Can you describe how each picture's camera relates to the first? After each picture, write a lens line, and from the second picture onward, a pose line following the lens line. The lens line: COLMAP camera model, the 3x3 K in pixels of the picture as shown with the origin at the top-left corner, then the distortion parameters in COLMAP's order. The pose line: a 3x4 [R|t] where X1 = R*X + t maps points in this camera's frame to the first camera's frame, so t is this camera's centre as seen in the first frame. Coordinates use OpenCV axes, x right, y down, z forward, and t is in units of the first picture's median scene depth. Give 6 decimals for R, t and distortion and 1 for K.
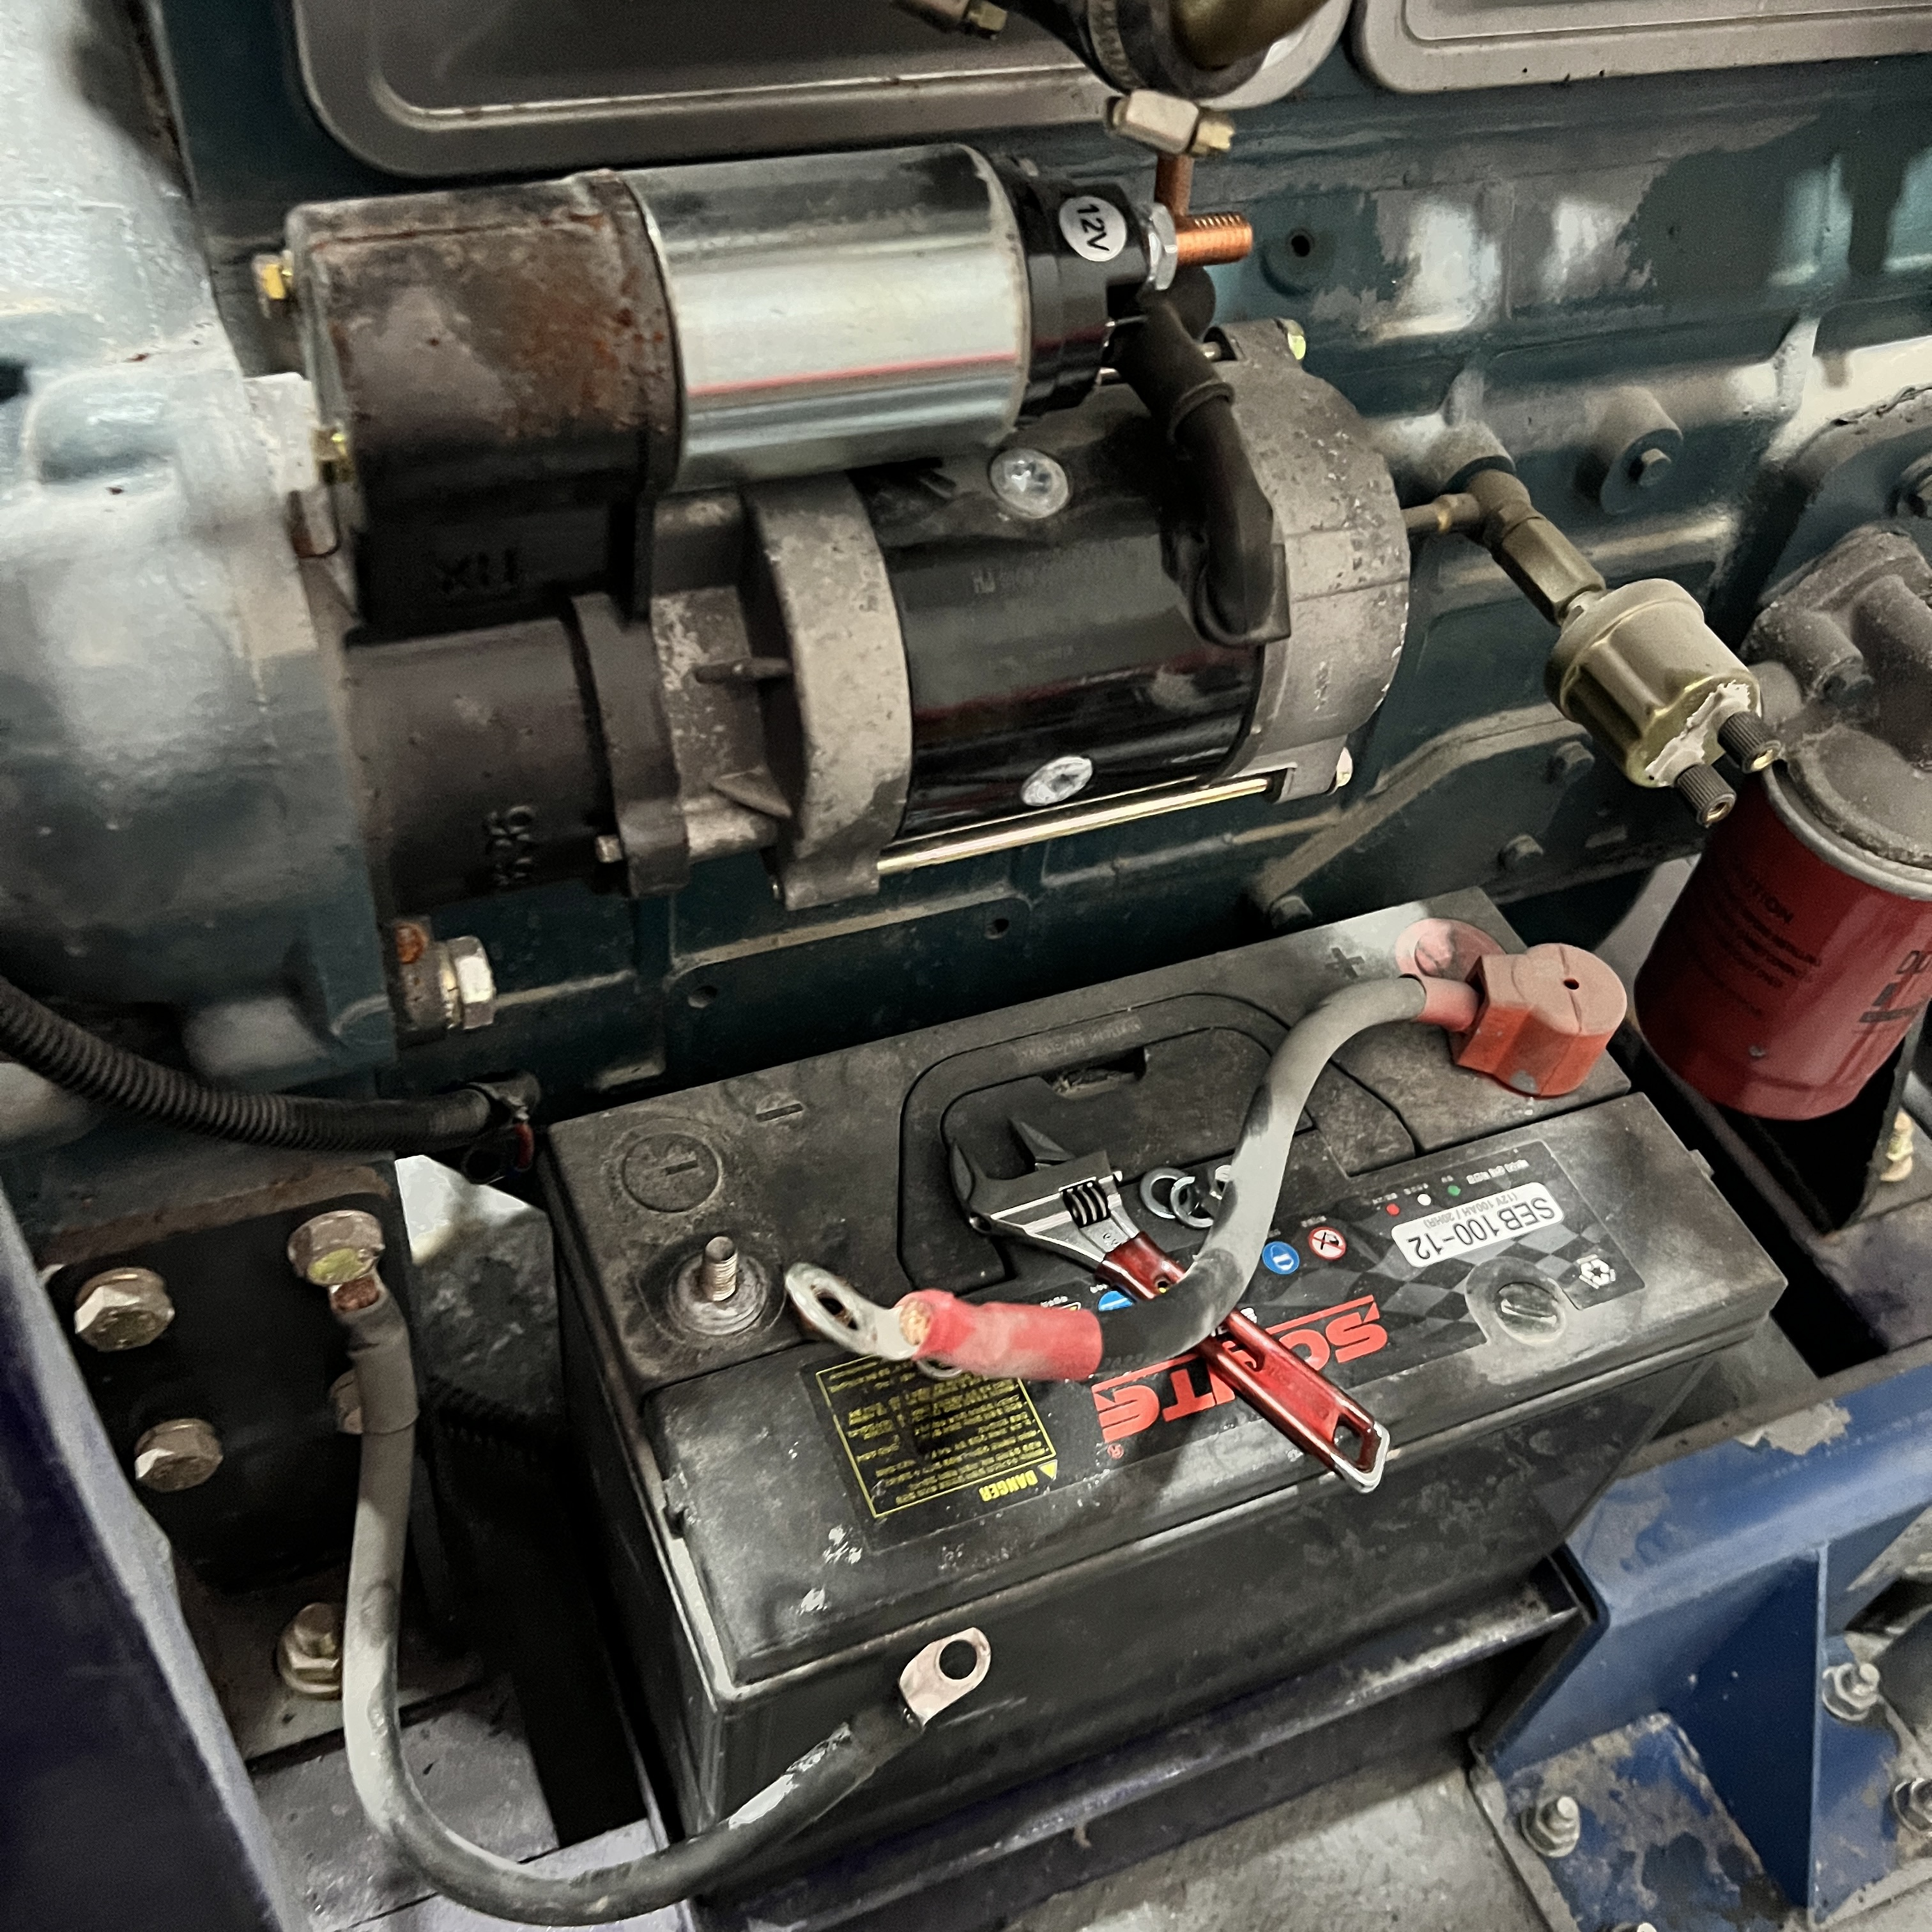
lens RADIAL K [[2014.5, 0, 1017.9], [0, 2014.5, 1014.8], [0, 0, 1]] dist [0.059670, -0.155724]
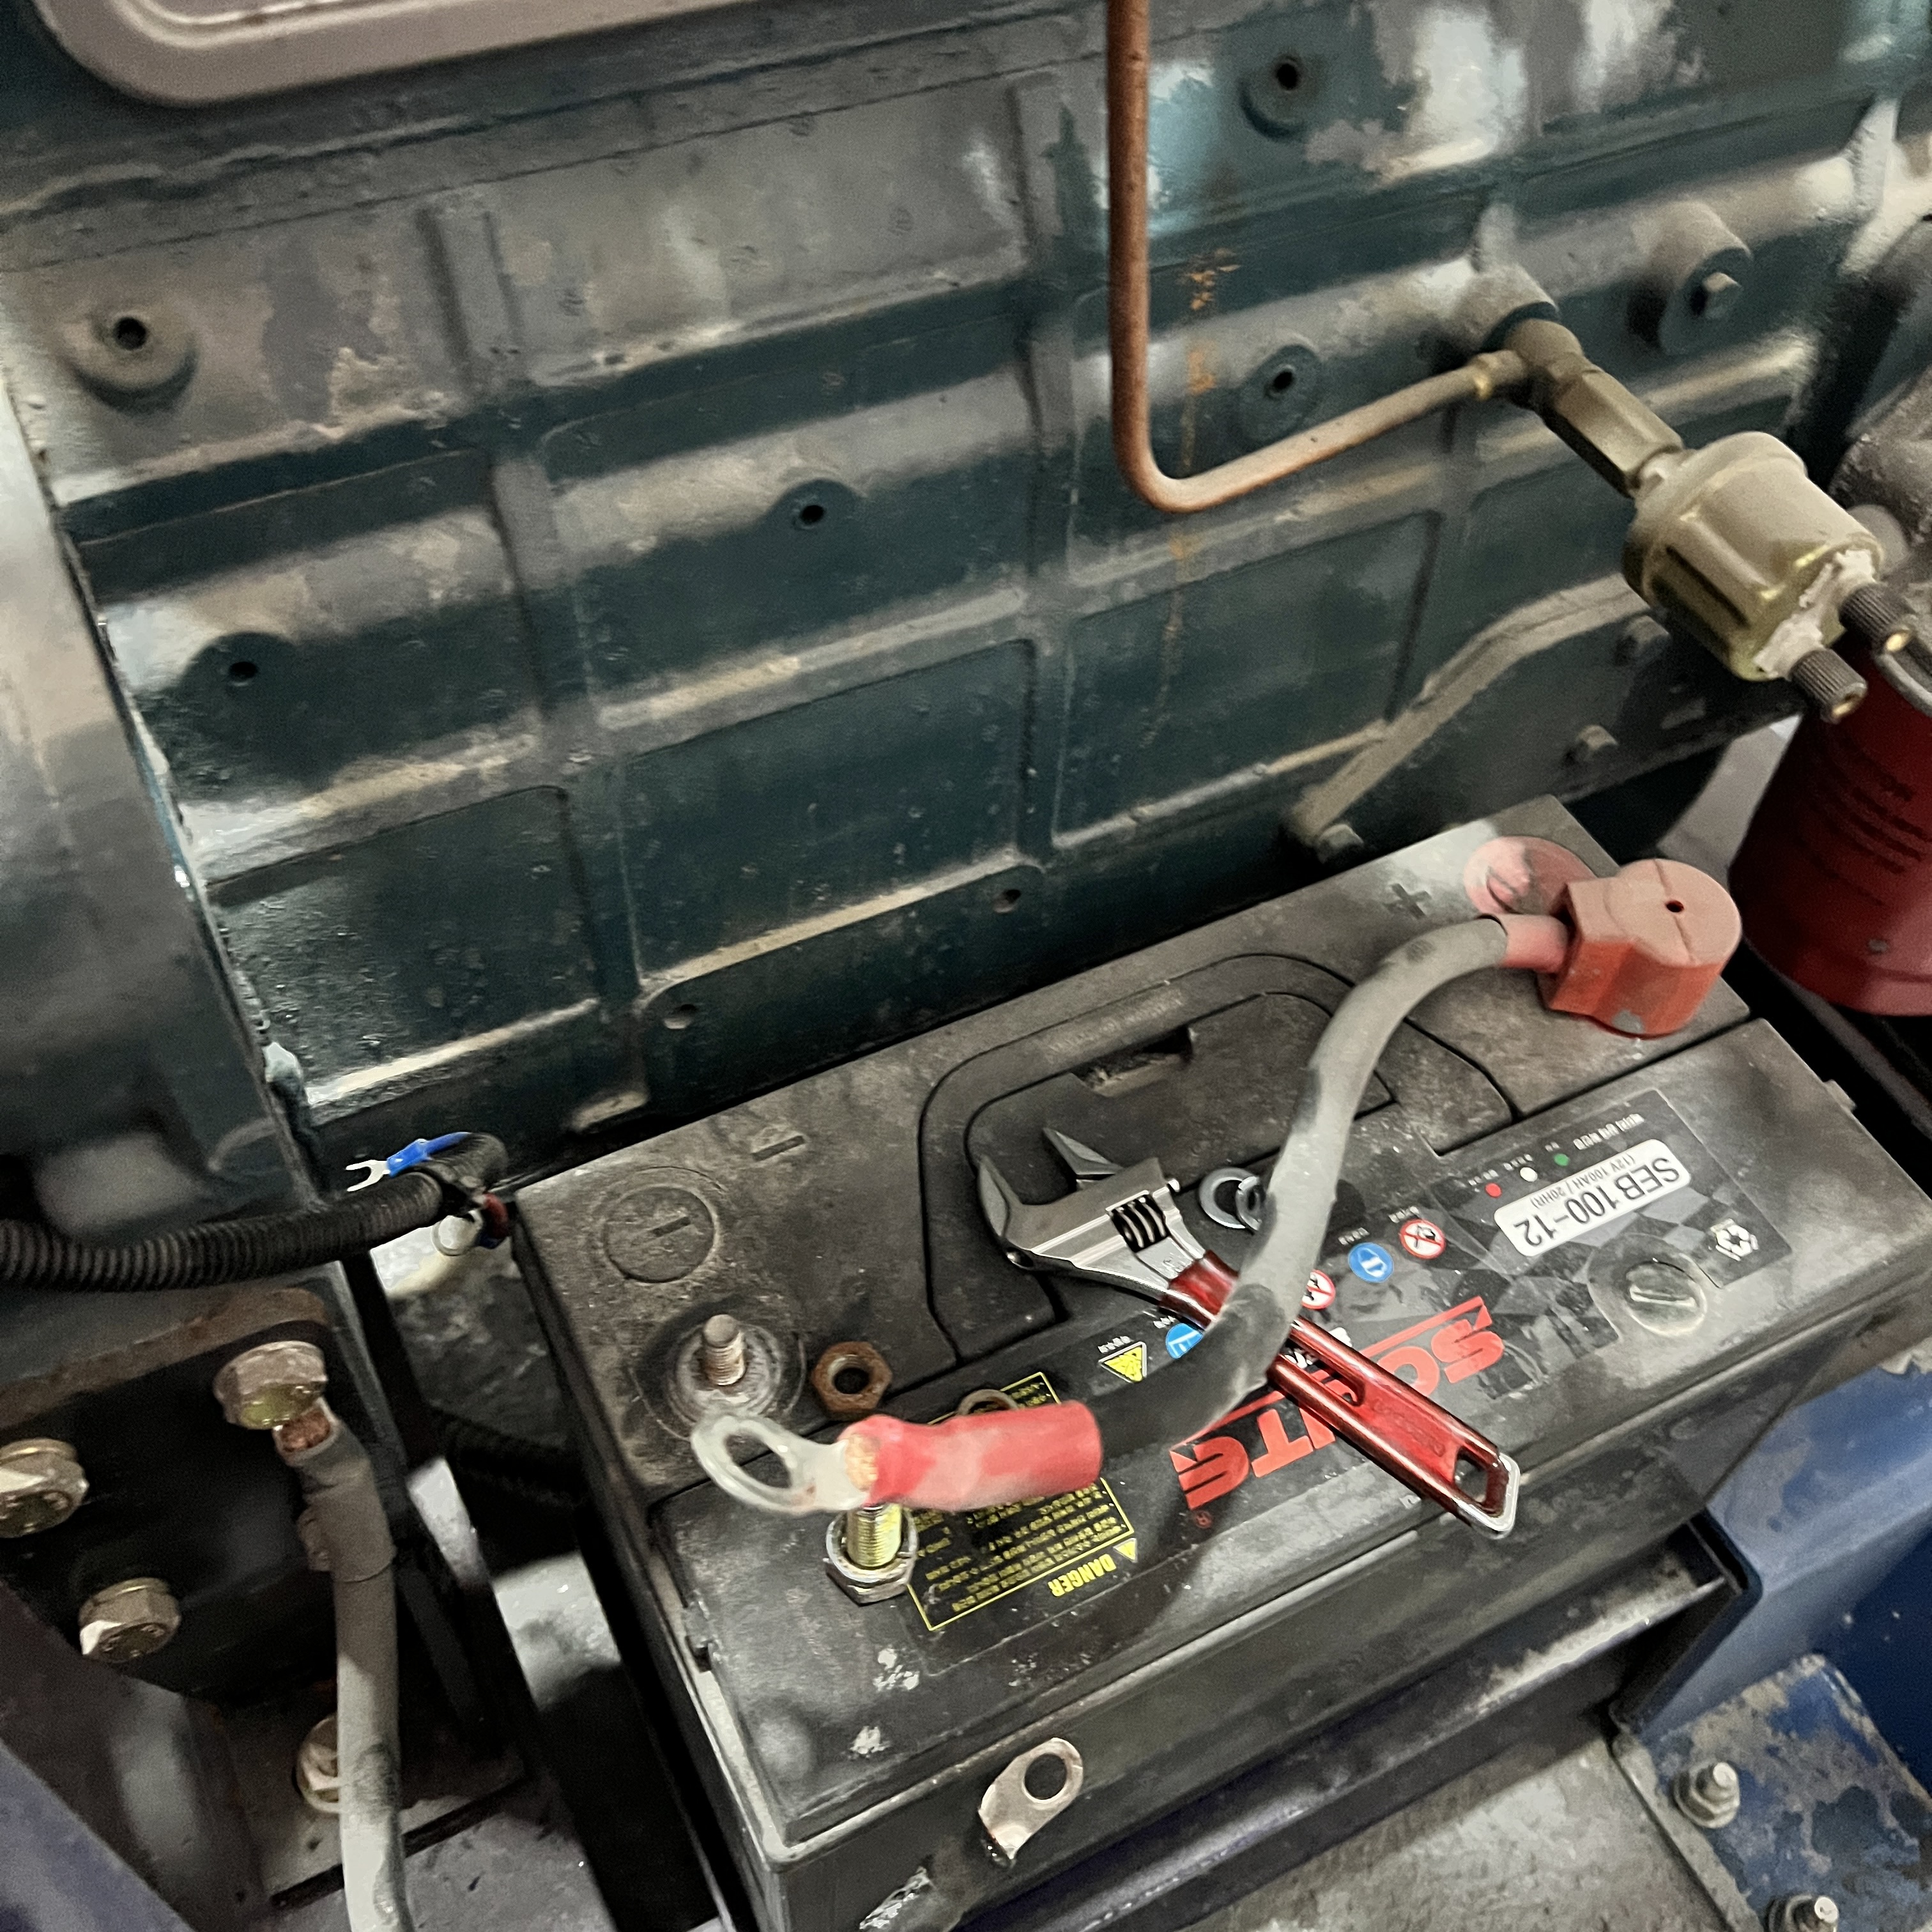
lens RADIAL K [[2002.8, 0, 1005.5], [0, 2002.8, 970.6], [0, 0, 1]] dist [0.006443, -0.002963]
pose [[0.995016, -0.096622, -0.024643, 0.007760], [0.097572, 0.994392, 0.040799, -0.053076], [0.020562, -0.043000, 0.998863, 0.142585]]
